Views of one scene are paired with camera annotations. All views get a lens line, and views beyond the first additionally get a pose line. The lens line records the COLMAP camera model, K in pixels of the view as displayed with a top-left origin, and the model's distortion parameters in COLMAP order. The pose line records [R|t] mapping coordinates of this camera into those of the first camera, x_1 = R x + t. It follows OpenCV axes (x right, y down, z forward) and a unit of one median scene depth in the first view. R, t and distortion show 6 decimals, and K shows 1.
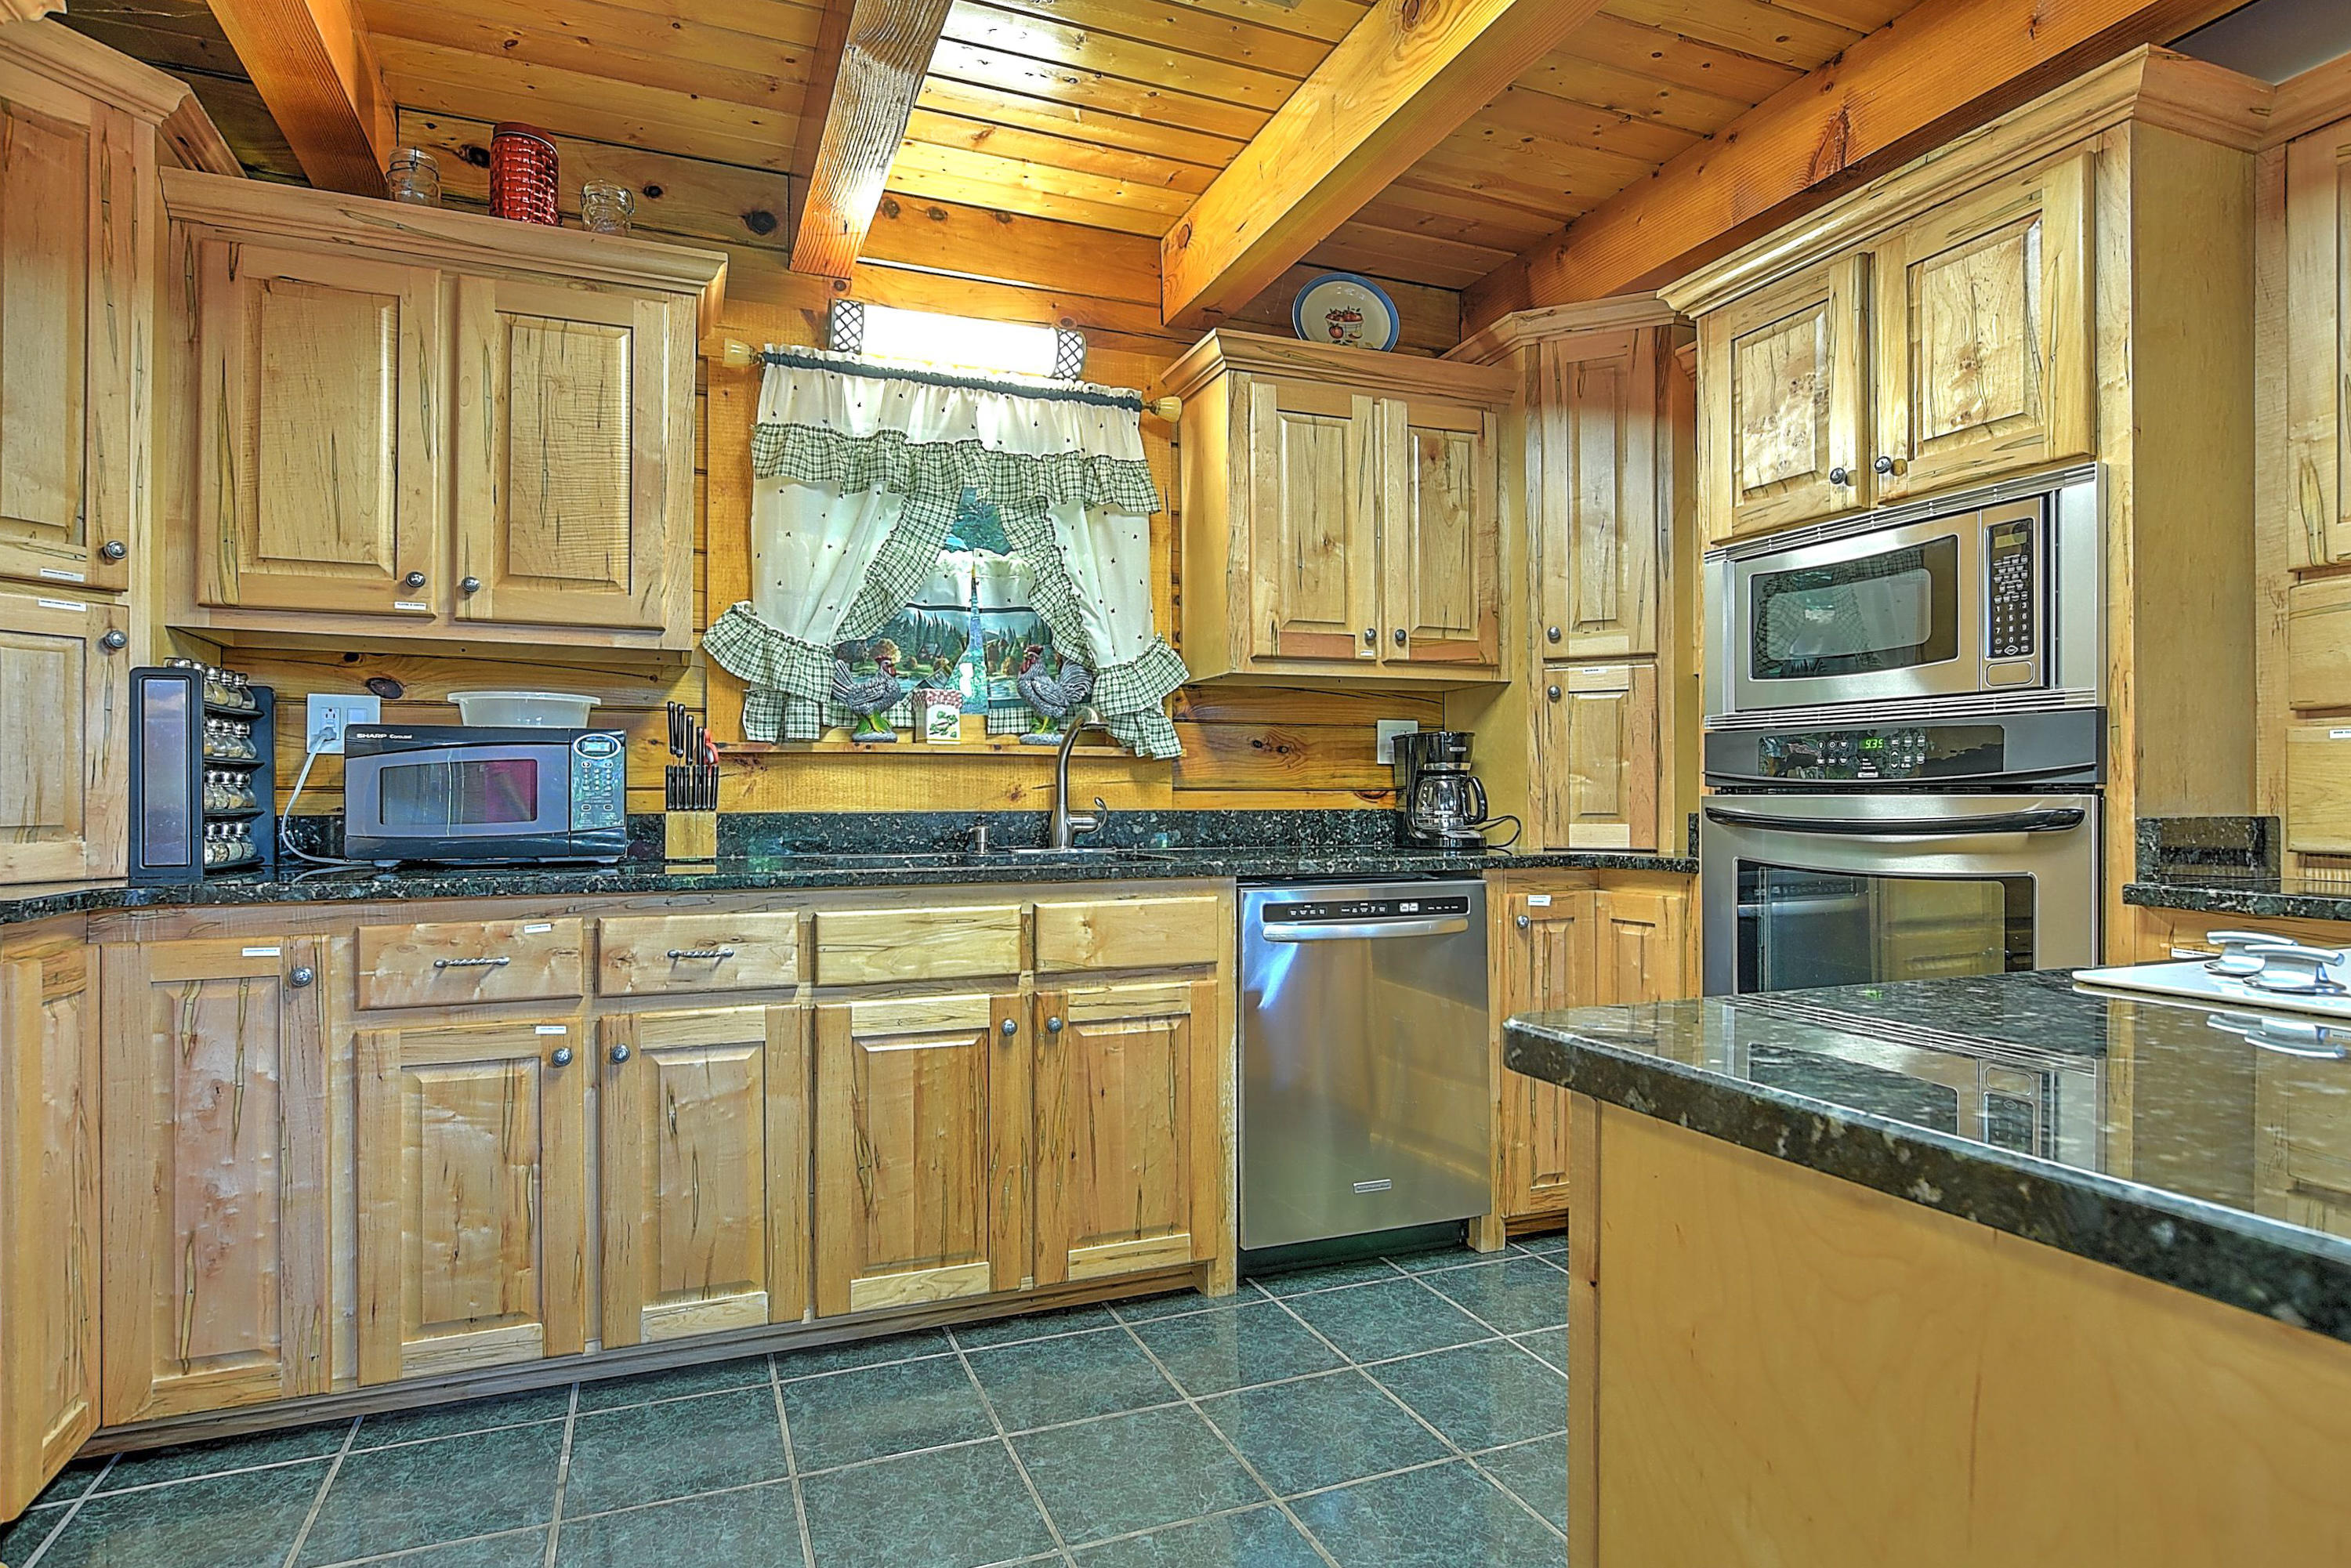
lens RADIAL K [[1183.7, 0, 1138.3], [0, 1183.7, 790.8], [0, 0, 1]] dist [-0.015992, 0.002545]
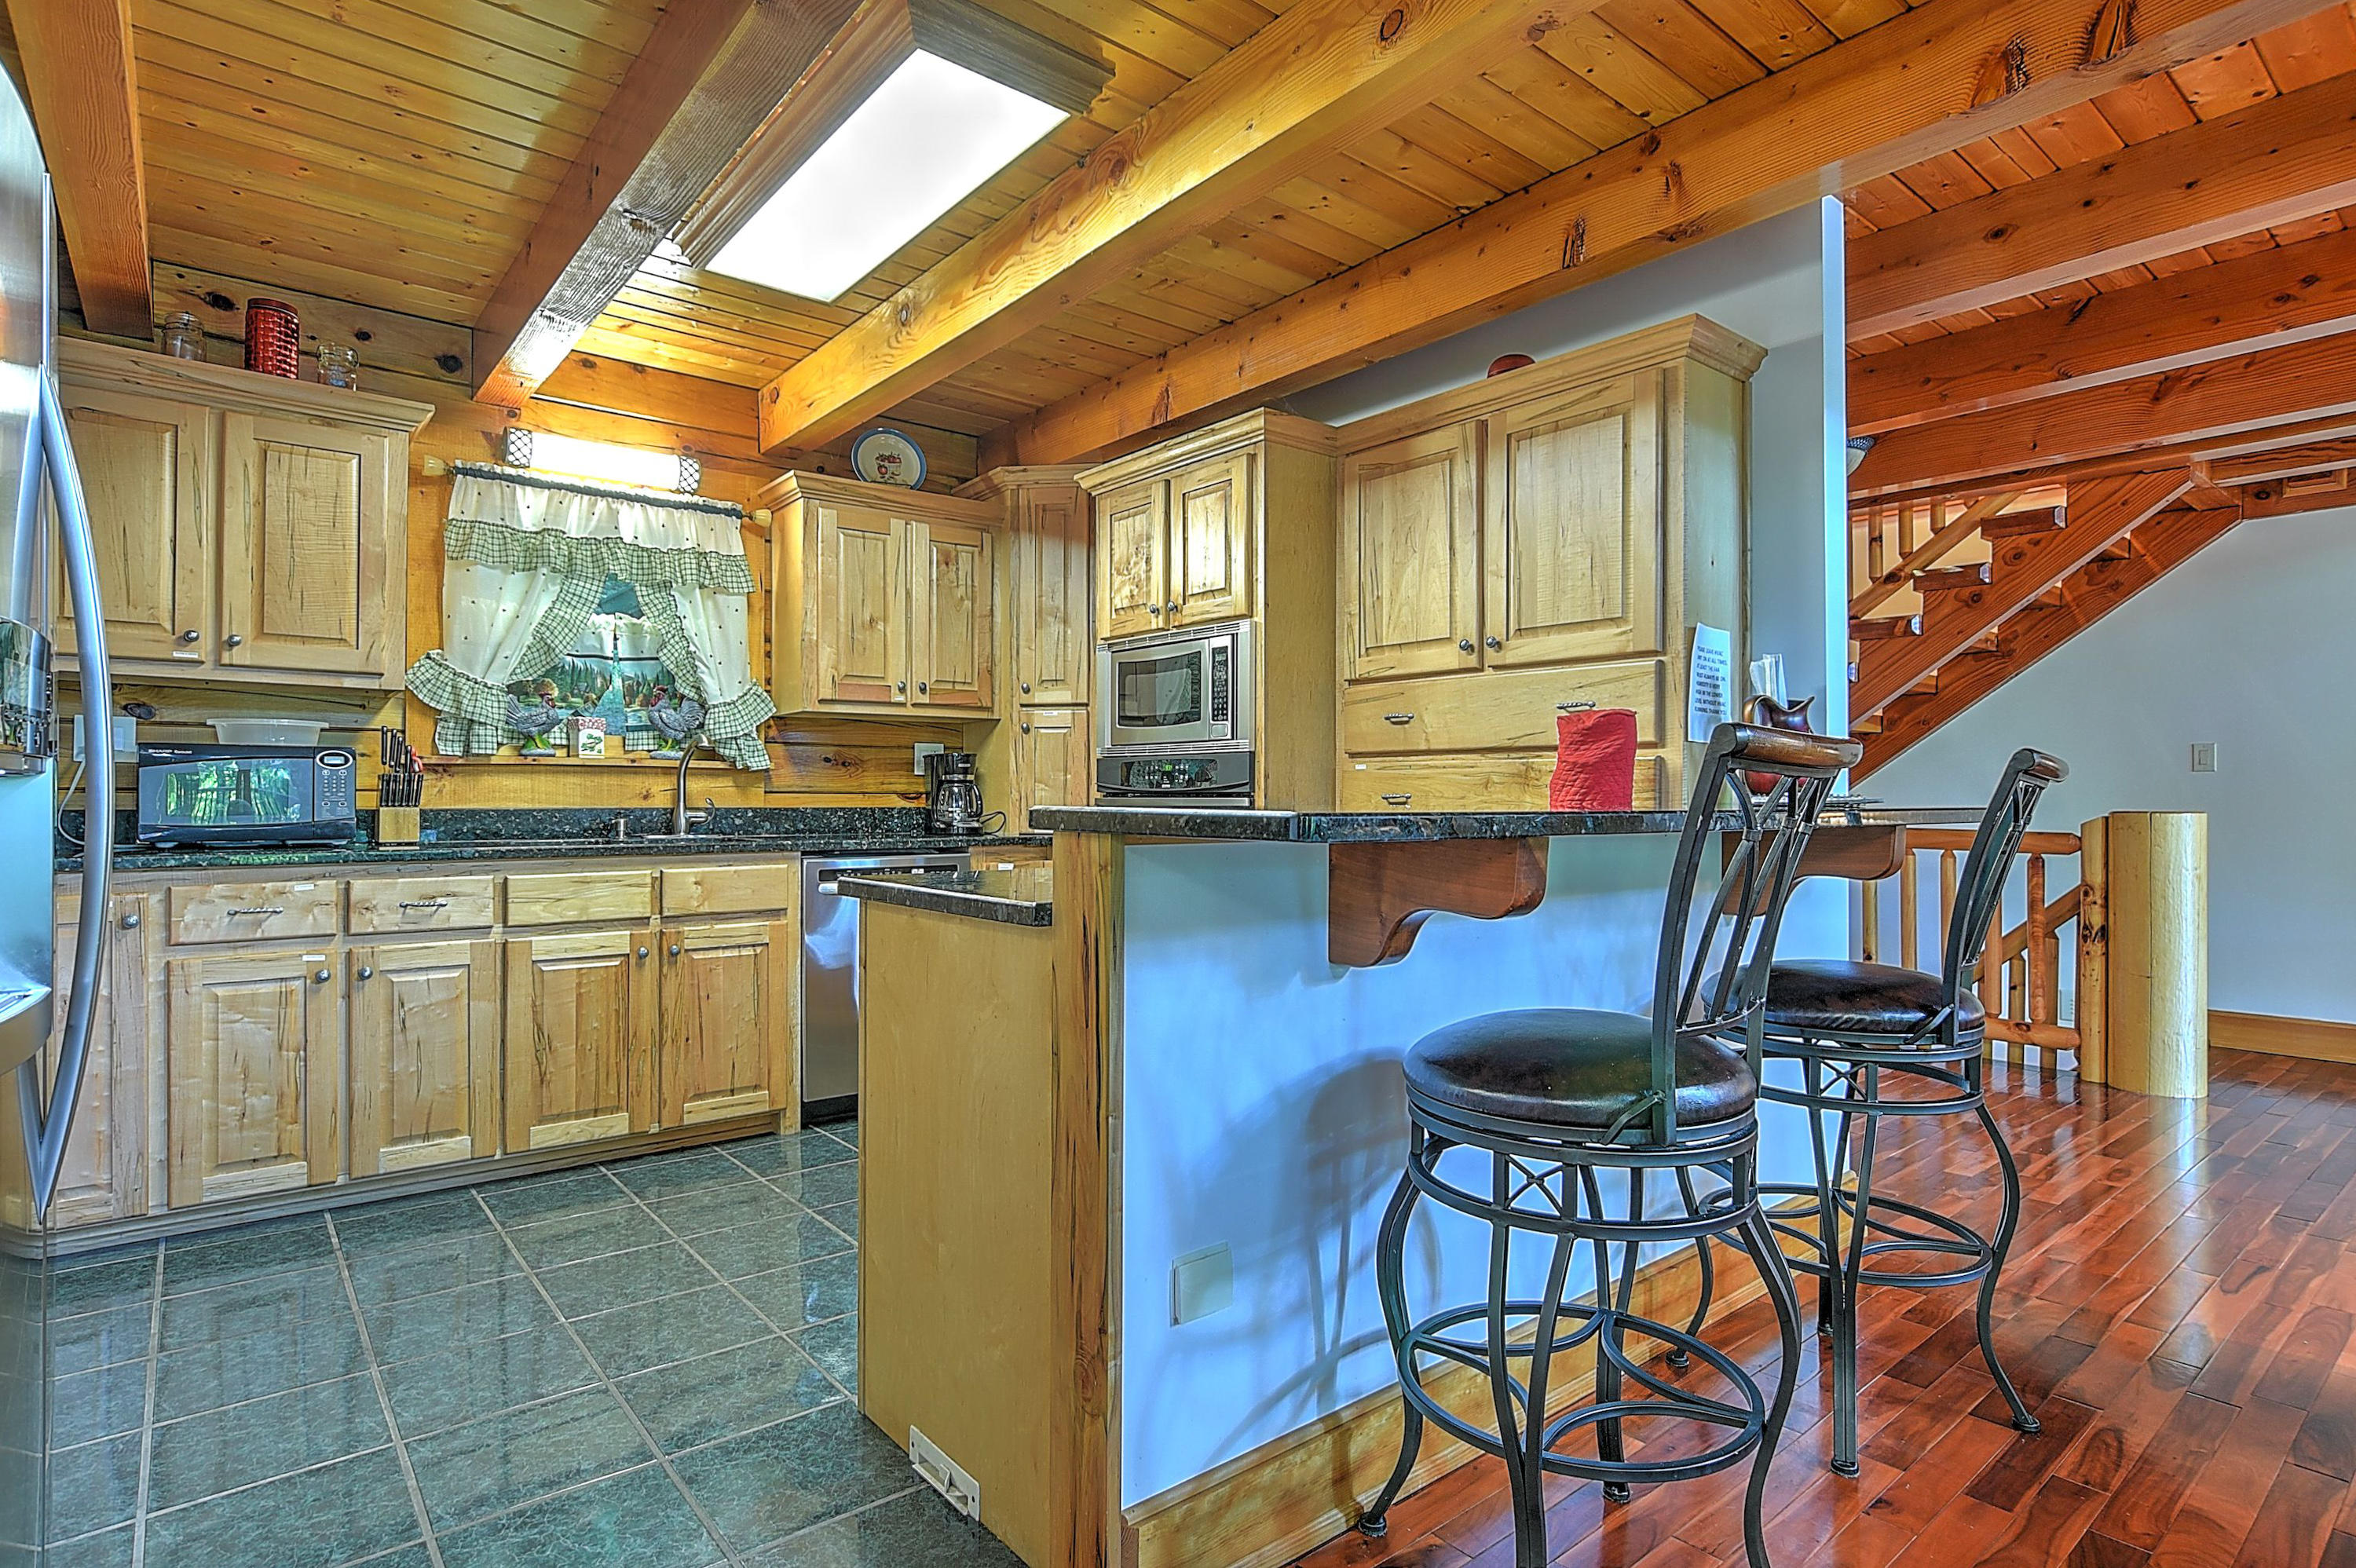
lens RADIAL K [[1164.3, 0, 995.4], [0, 1164.3, 791.3], [0, 0, 1]] dist [-0.012967, 0.000542]
pose [[0.980907, 0.004446, 0.194429, 0.034389], [-0.004264, 0.999990, -0.001353, -0.001913], [-0.194433, 0.000498, 0.980916, -0.446977]]
